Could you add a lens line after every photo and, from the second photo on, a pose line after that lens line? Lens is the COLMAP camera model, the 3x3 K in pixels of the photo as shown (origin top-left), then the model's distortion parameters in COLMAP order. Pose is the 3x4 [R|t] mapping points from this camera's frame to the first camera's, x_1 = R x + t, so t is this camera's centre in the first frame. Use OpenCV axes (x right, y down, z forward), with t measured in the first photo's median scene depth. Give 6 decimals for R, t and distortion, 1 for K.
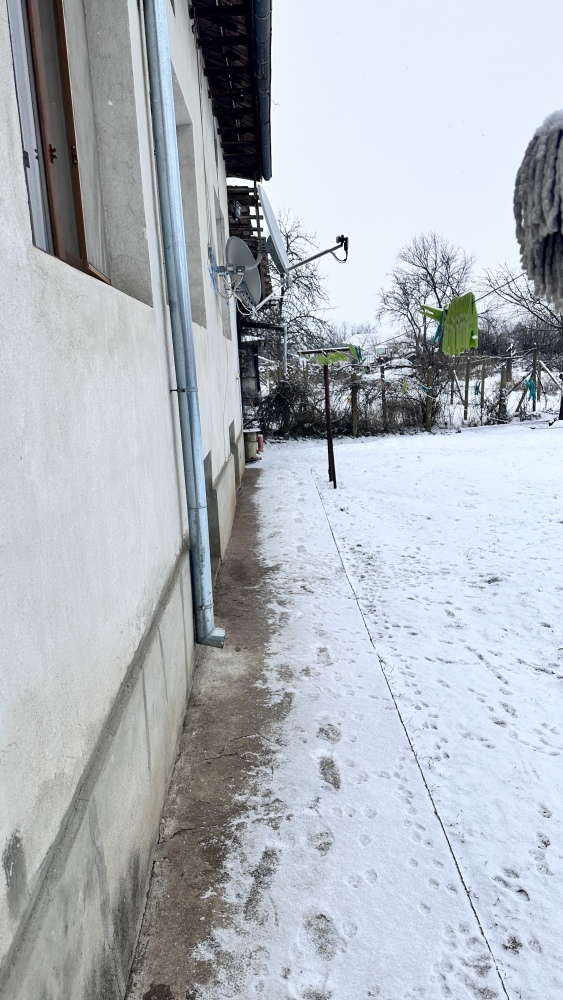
lens RADIAL K [[694.4, 0, 277.8], [0, 694.4, 505.3], [0, 0, 1]] dist [0.057150, -0.002144]
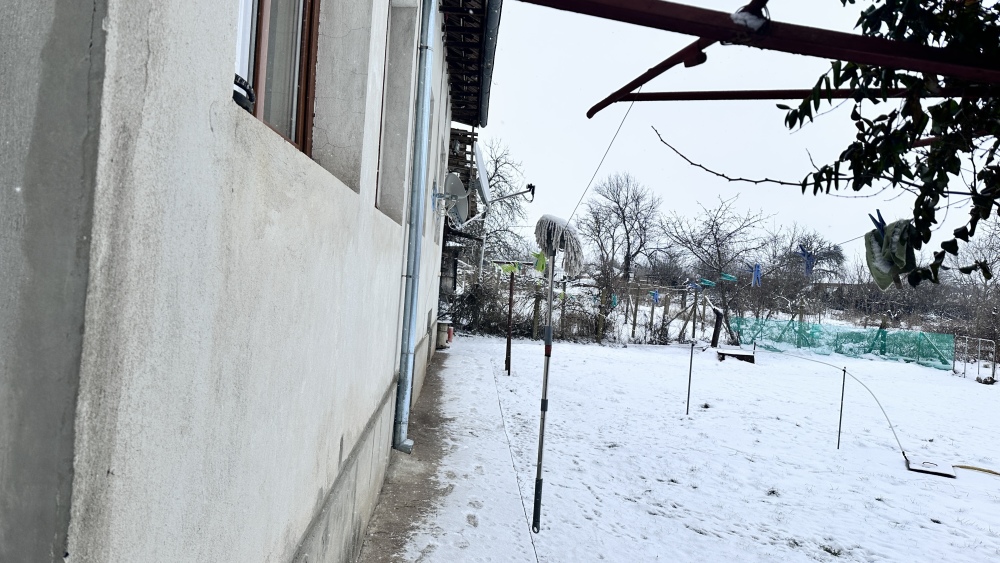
lens RADIAL K [[694.4, 0, 502.5], [0, 694.4, 280.9], [0, 0, 1]] dist [0.057150, -0.002144]
pose [[0.991337, 0.124699, 0.041236, 0.003809], [-0.114945, 0.975619, -0.186965, 0.062015], [-0.063545, 0.180606, 0.981501, -0.301267]]
